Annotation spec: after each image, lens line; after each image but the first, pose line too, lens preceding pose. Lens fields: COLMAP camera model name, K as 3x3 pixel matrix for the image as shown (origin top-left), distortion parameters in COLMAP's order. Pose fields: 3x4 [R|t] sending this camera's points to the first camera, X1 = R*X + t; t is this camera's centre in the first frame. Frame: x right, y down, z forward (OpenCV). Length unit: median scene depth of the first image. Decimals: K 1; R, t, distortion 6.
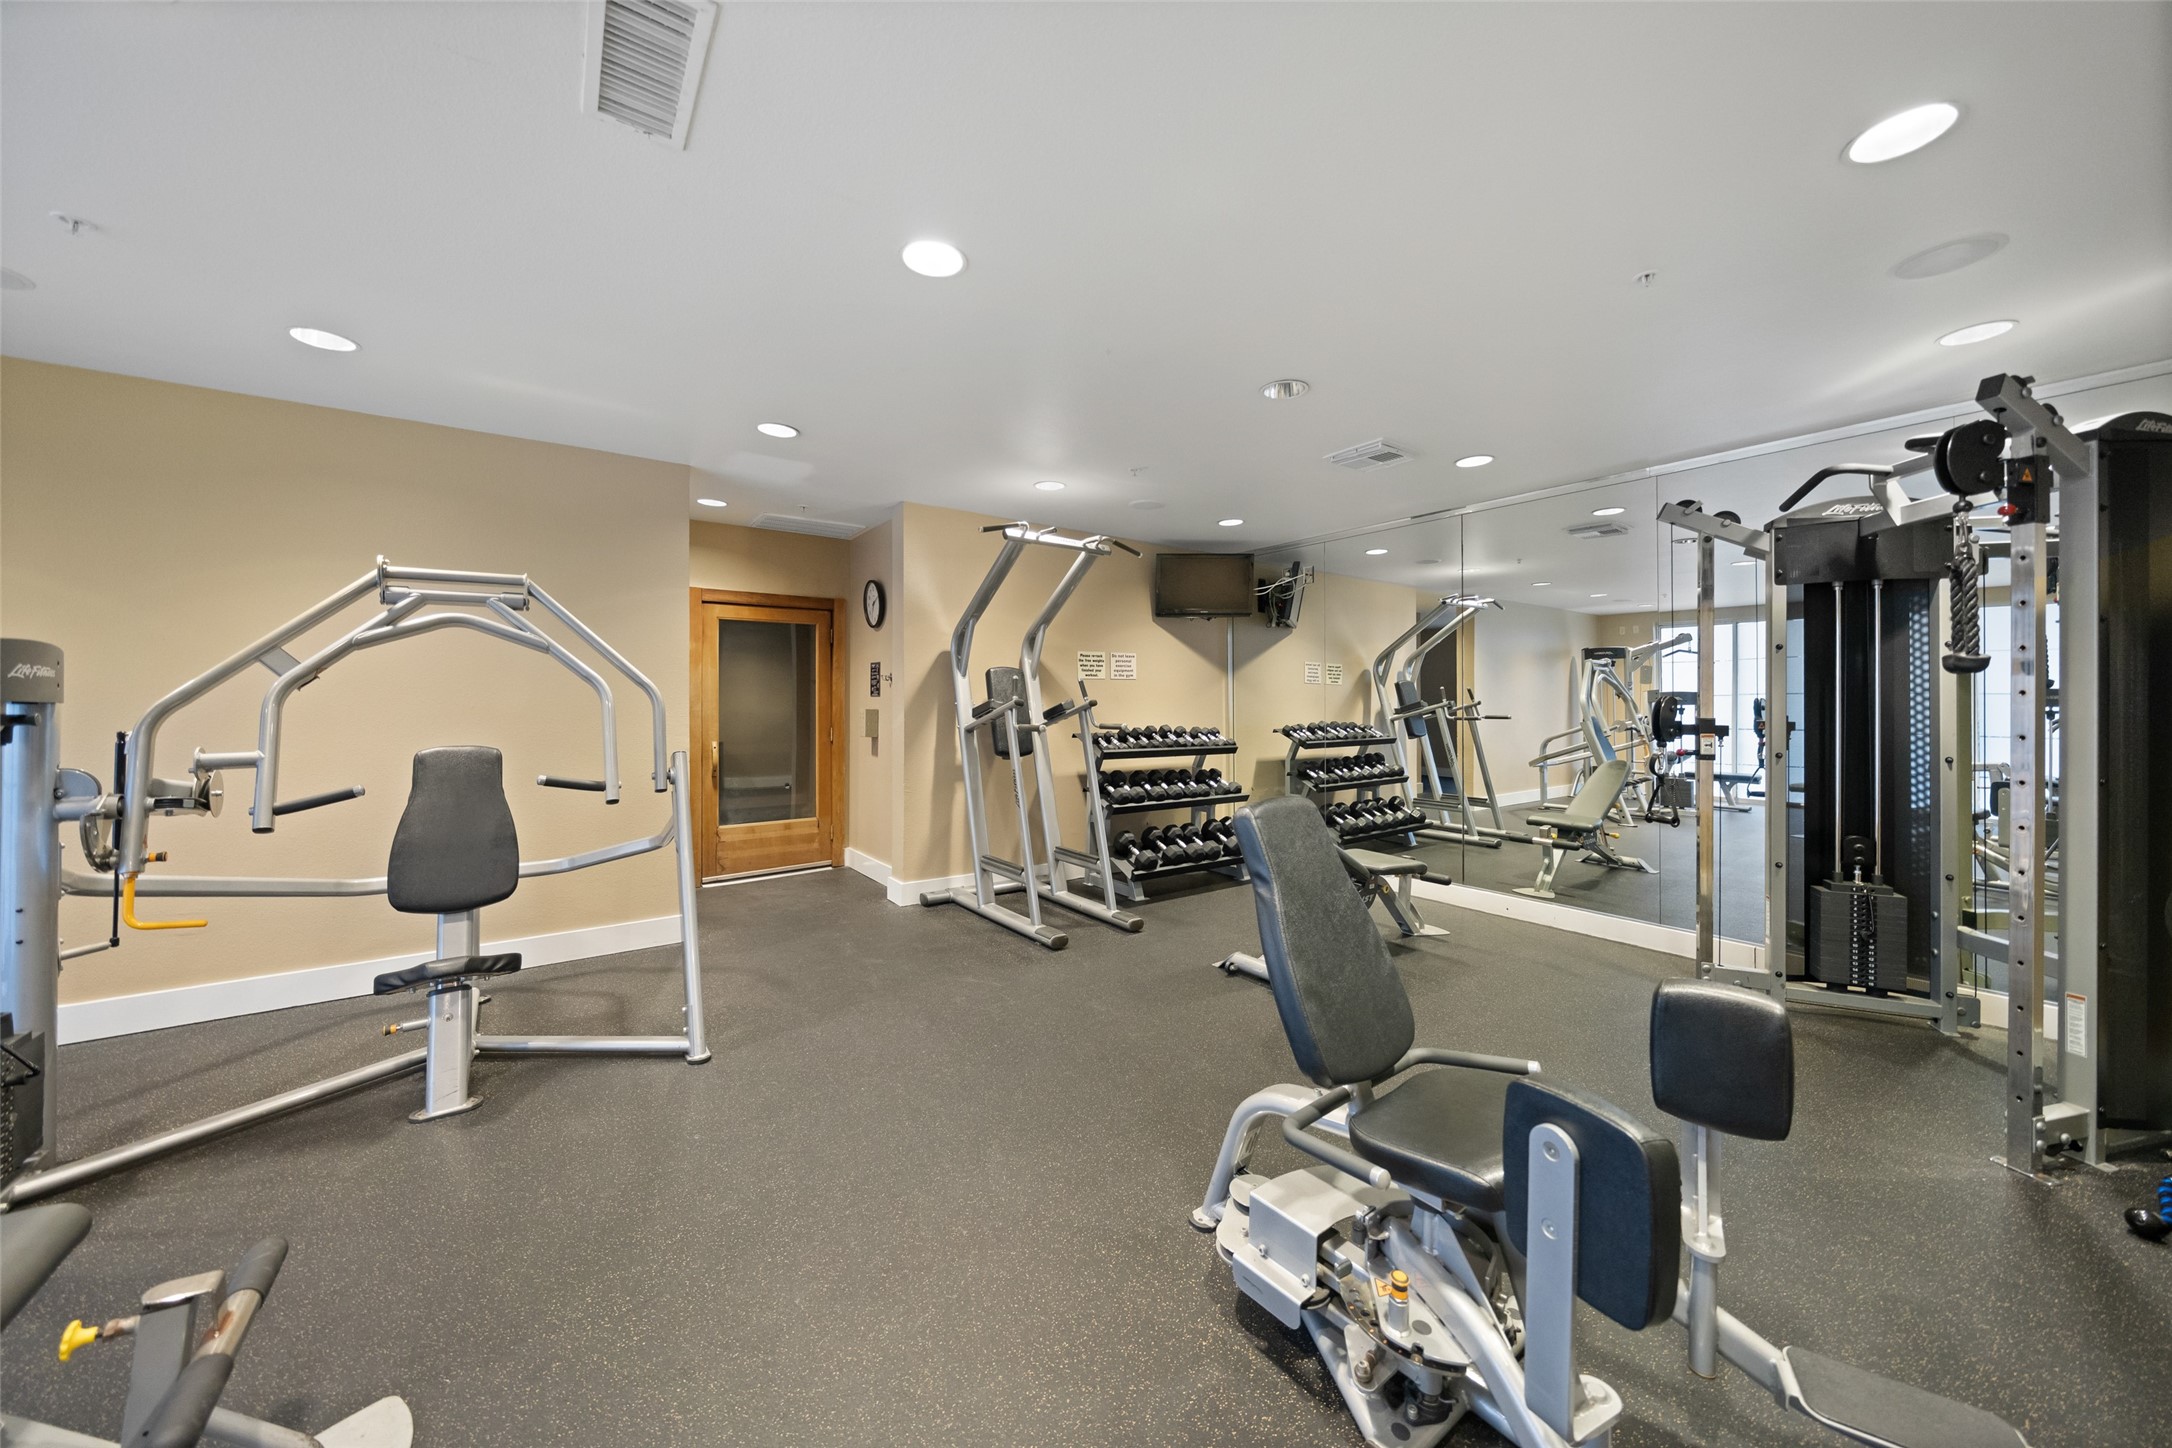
lens RADIAL K [[761.1, 0, 1081.2], [0, 761.1, 682.9], [0, 0, 1]] dist [-0.002844, -0.000086]
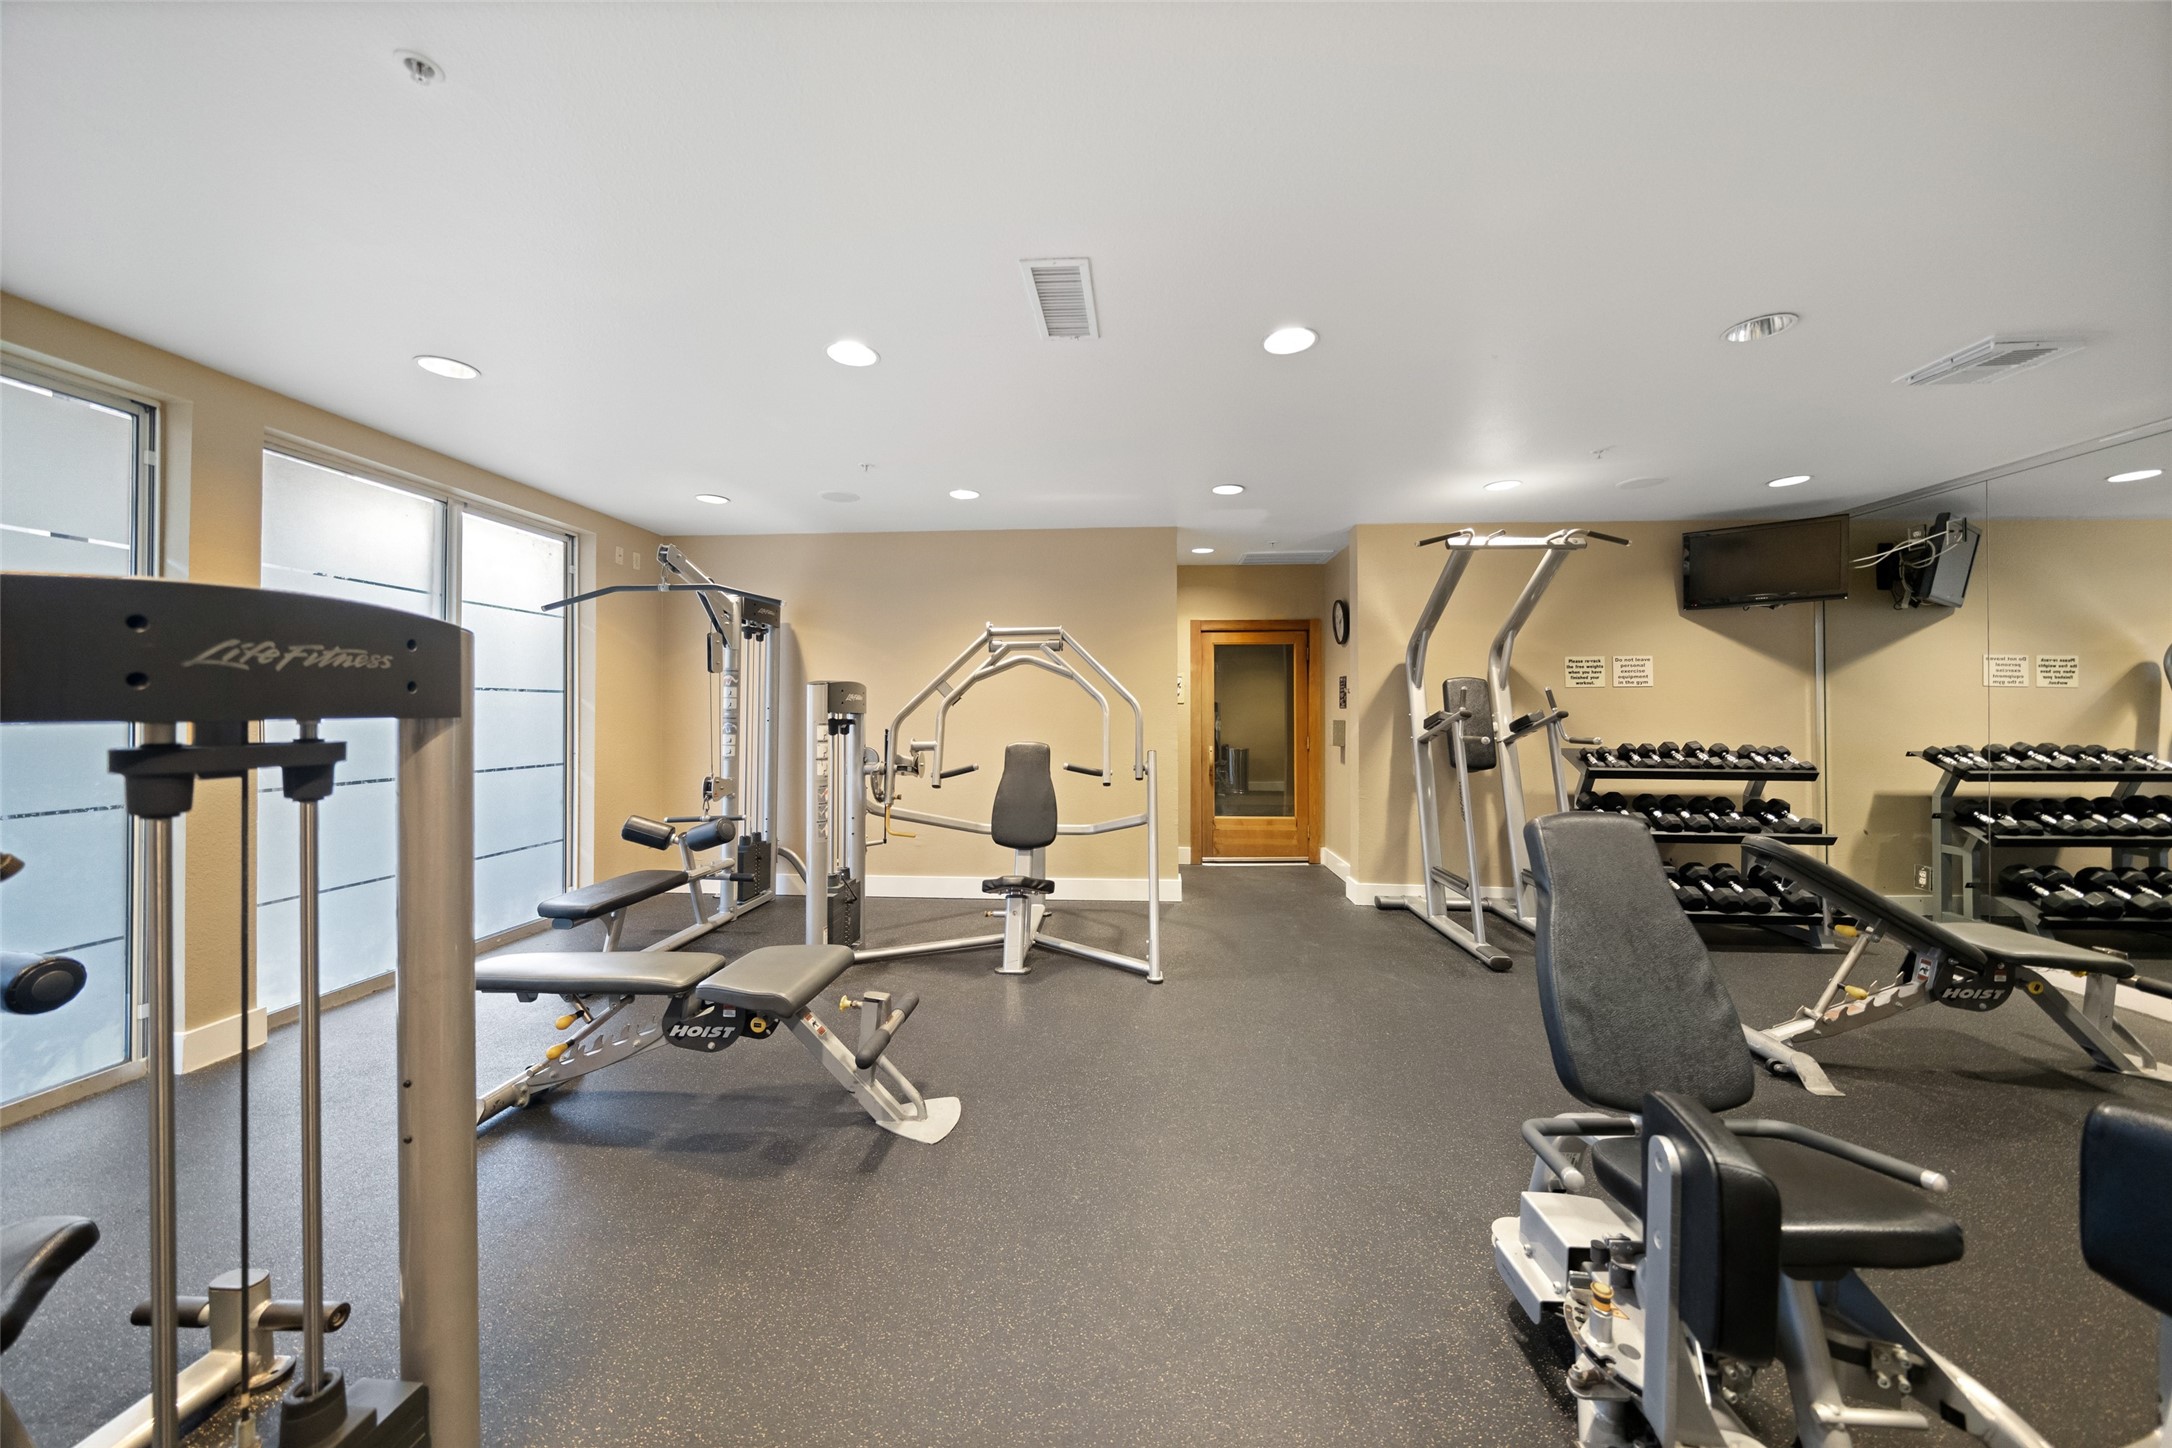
lens RADIAL K [[761.1, 0, 1081.2], [0, 761.1, 682.9], [0, 0, 1]] dist [-0.002844, -0.000086]
pose [[0.759462, -0.025942, -0.650034, 0.171149], [0.015863, 0.999646, -0.021362, -0.000833], [0.650358, 0.005913, 0.759605, -0.062323]]
